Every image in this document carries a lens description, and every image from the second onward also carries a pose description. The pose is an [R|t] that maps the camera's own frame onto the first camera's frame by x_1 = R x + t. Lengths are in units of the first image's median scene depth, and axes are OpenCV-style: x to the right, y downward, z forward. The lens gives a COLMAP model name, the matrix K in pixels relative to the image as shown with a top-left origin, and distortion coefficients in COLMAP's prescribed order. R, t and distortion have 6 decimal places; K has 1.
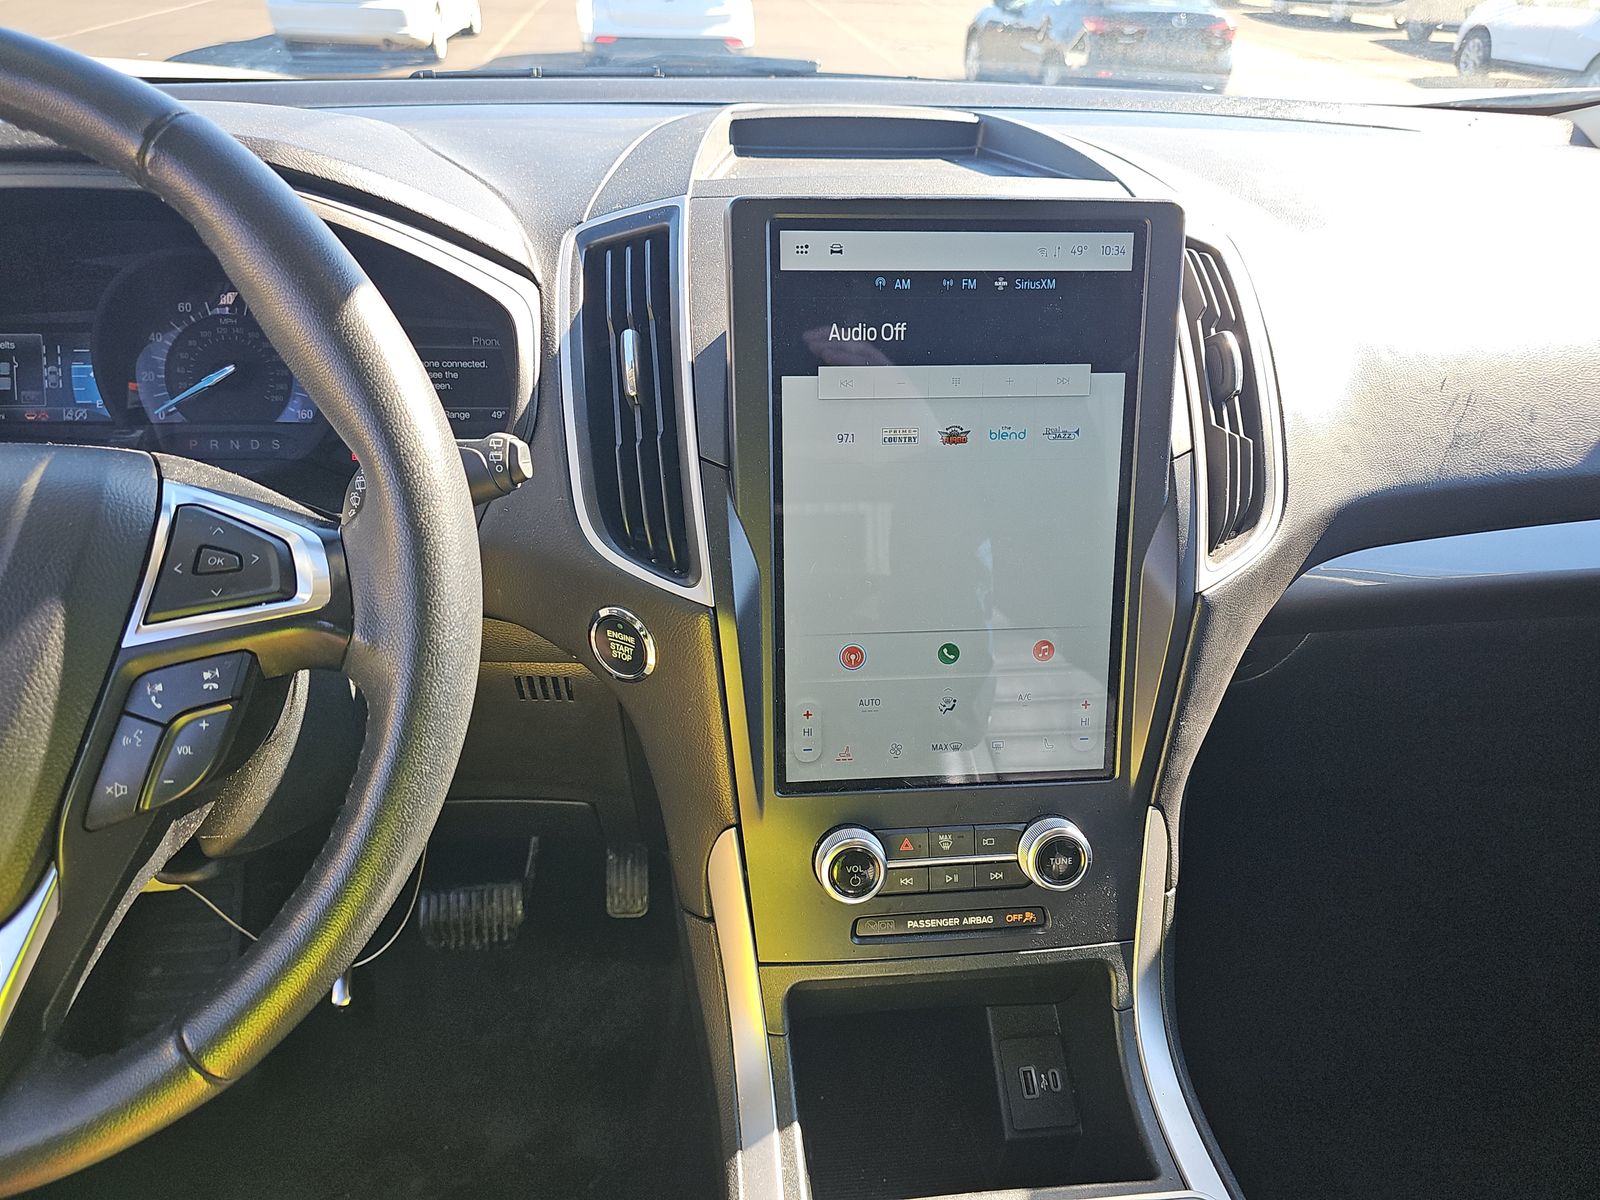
lens RADIAL K [[976.9, 0, 800.6], [0, 976.9, 582.5], [0, 0, 1]] dist [0.047592, -0.047698]
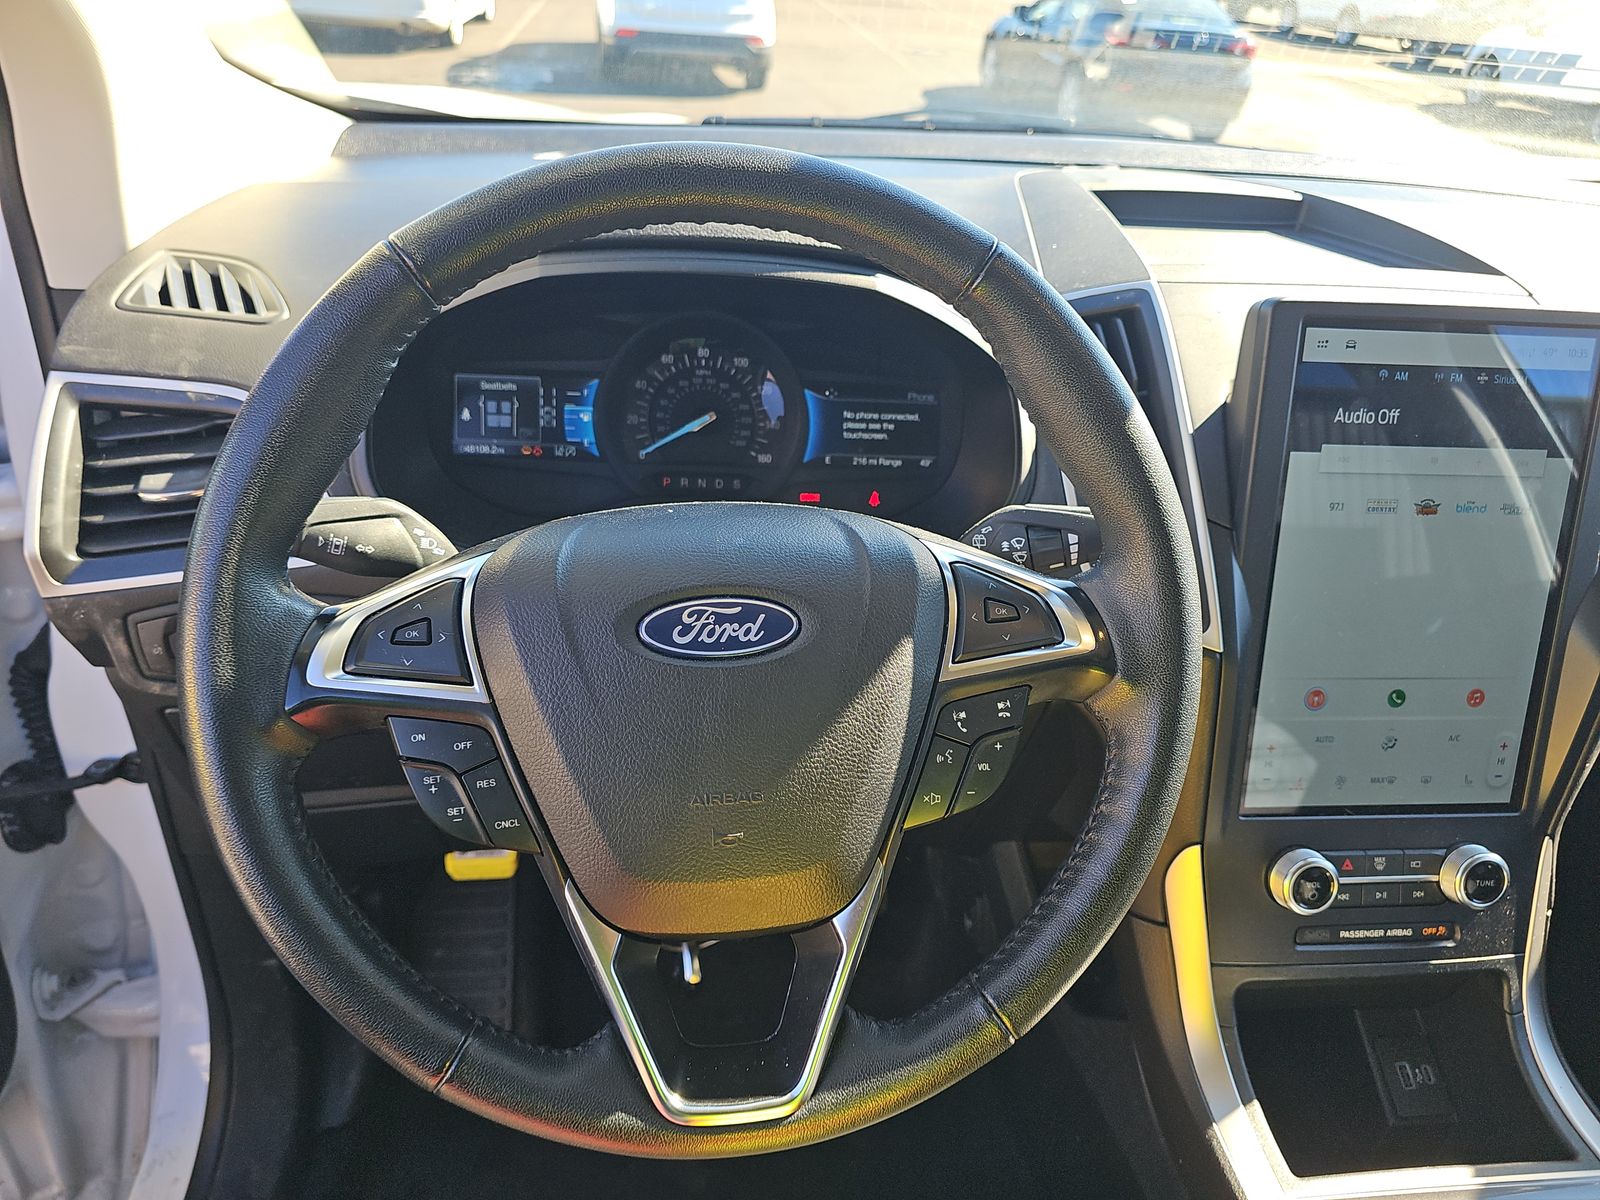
lens RADIAL K [[990.3, 0, 806.0], [0, 990.3, 603.0], [0, 0, 1]] dist [0.042870, -0.047644]
pose [[0.999237, 0.036697, 0.013372, -0.536779], [-0.036850, 0.999256, 0.011414, -0.024806], [-0.012944, -0.011898, 0.999845, -0.142791]]
